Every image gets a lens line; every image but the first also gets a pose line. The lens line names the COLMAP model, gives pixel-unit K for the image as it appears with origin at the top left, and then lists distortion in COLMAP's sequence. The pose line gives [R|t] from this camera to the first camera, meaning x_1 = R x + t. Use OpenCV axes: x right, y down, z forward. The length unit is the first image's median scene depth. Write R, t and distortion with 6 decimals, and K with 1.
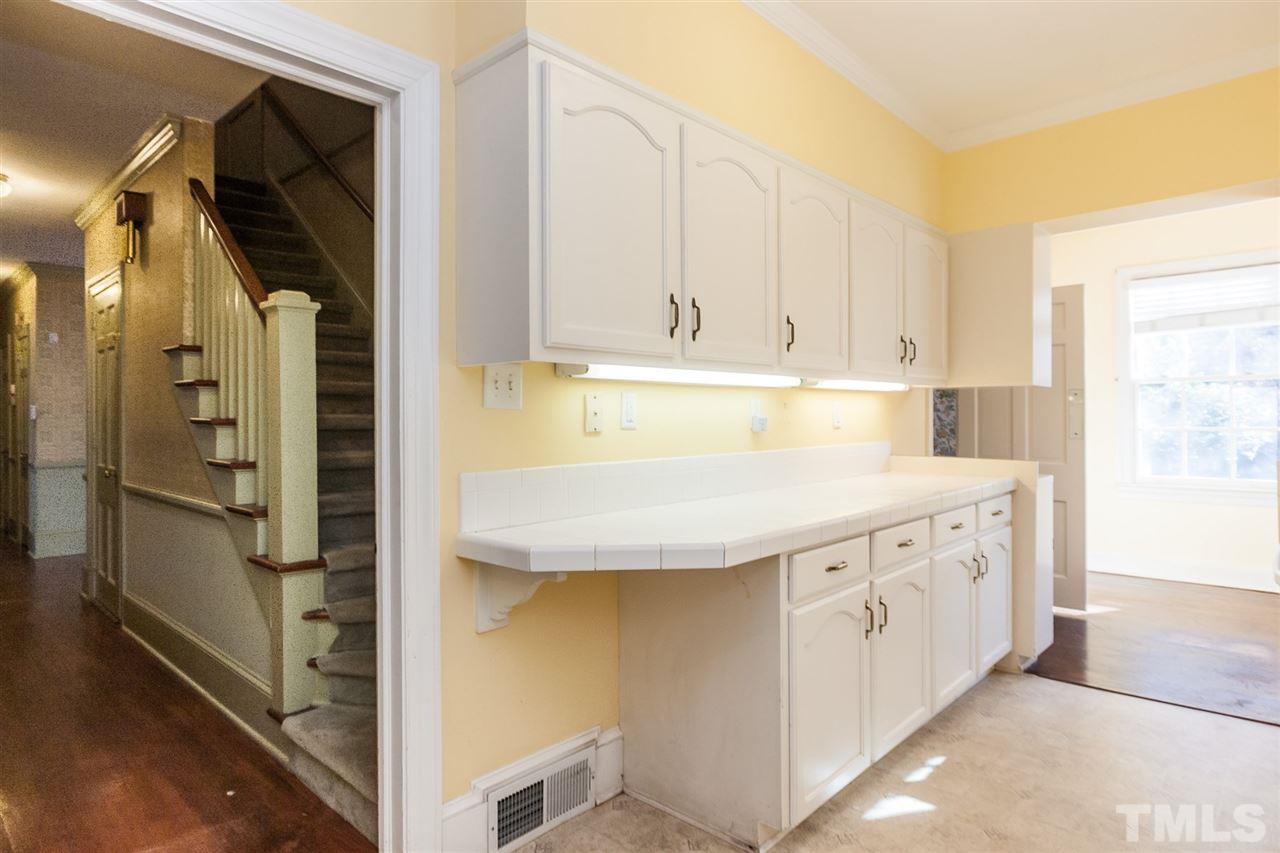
lens RADIAL K [[724.0, 0, 640.8], [0, 724.0, 412.6], [0, 0, 1]] dist [-0.007679, 0.001902]
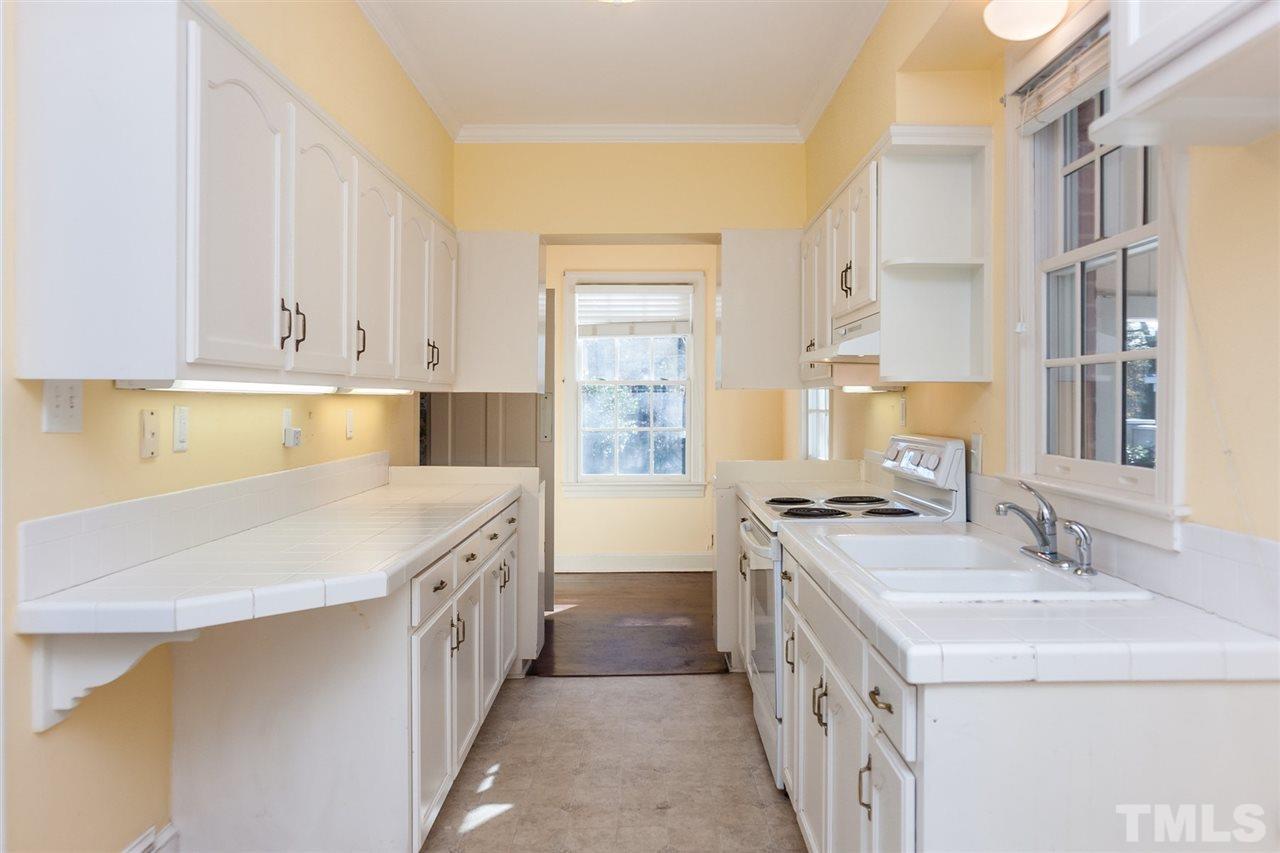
lens RADIAL K [[990.6, 0, 647.6], [0, 990.6, 402.7], [0, 0, 1]] dist [-0.003820, -0.009181]
pose [[0.718472, 0.002949, 0.695550, -0.339427], [-0.007665, 0.999964, 0.003678, -0.032709], [-0.695514, -0.007973, 0.718468, -0.123095]]
